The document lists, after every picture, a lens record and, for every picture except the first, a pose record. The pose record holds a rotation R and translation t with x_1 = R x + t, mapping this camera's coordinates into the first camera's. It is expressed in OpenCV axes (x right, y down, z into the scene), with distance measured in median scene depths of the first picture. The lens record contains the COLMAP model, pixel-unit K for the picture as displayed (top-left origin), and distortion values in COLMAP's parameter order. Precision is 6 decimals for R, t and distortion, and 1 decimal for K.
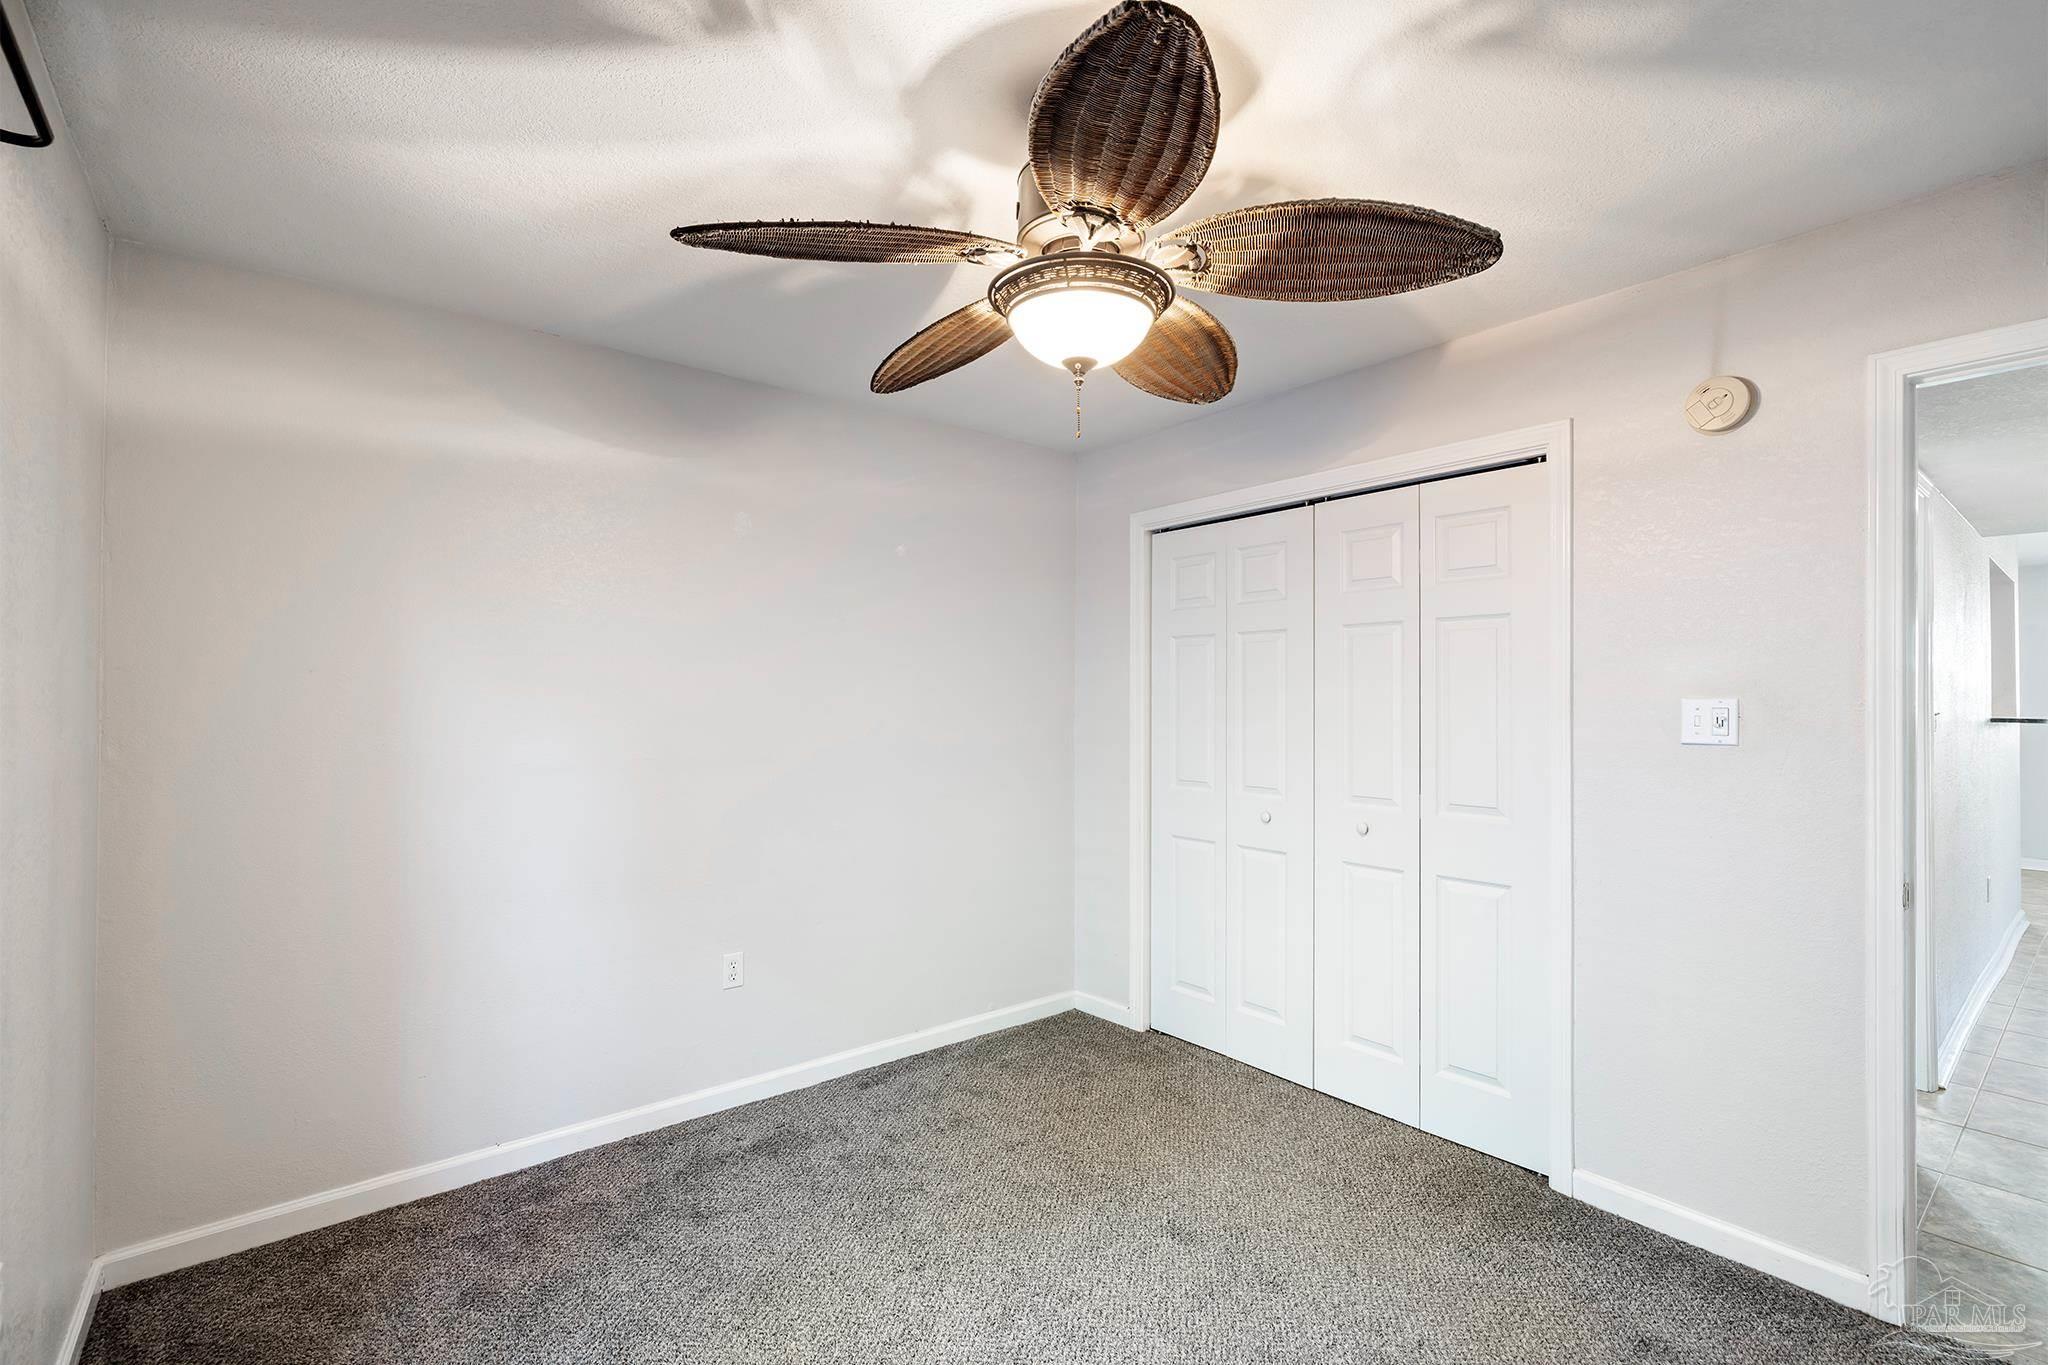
lens RADIAL K [[929.6, 0, 1024.4], [0, 929.6, 687.0], [0, 0, 1]] dist [-0.000290, 0.000251]
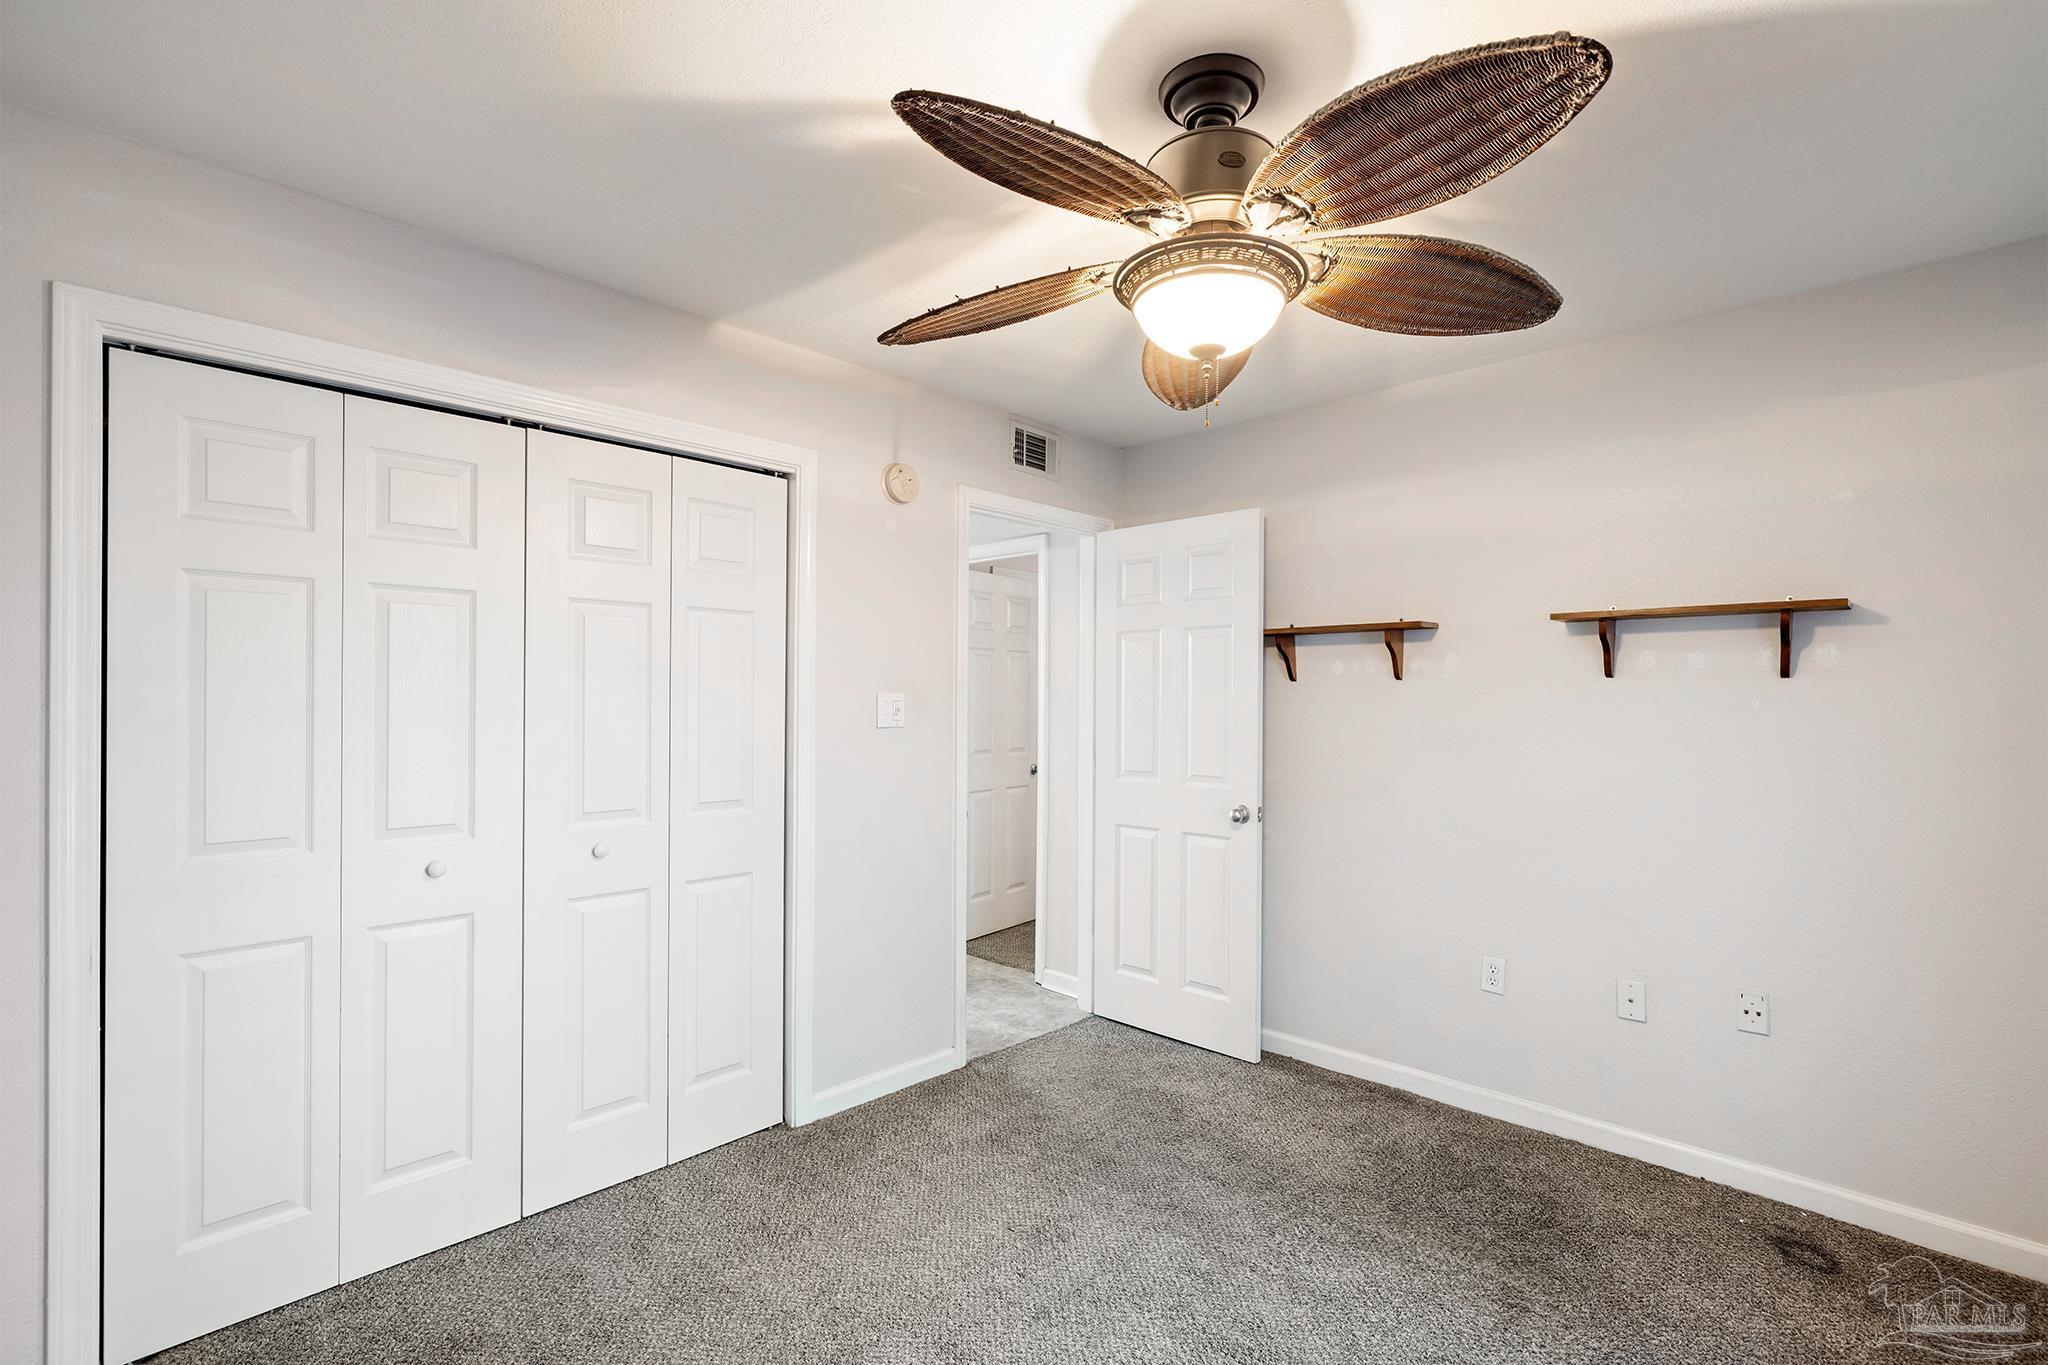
lens RADIAL K [[929.6, 0, 1022.8], [0, 929.6, 692.0], [0, 0, 1]] dist [-0.000290, 0.000251]
pose [[-0.118353, -0.002174, 0.992969, -0.512732], [-0.023679, 0.999719, -0.000633, 0.003906], [-0.992689, -0.023588, -0.118371, 0.760971]]
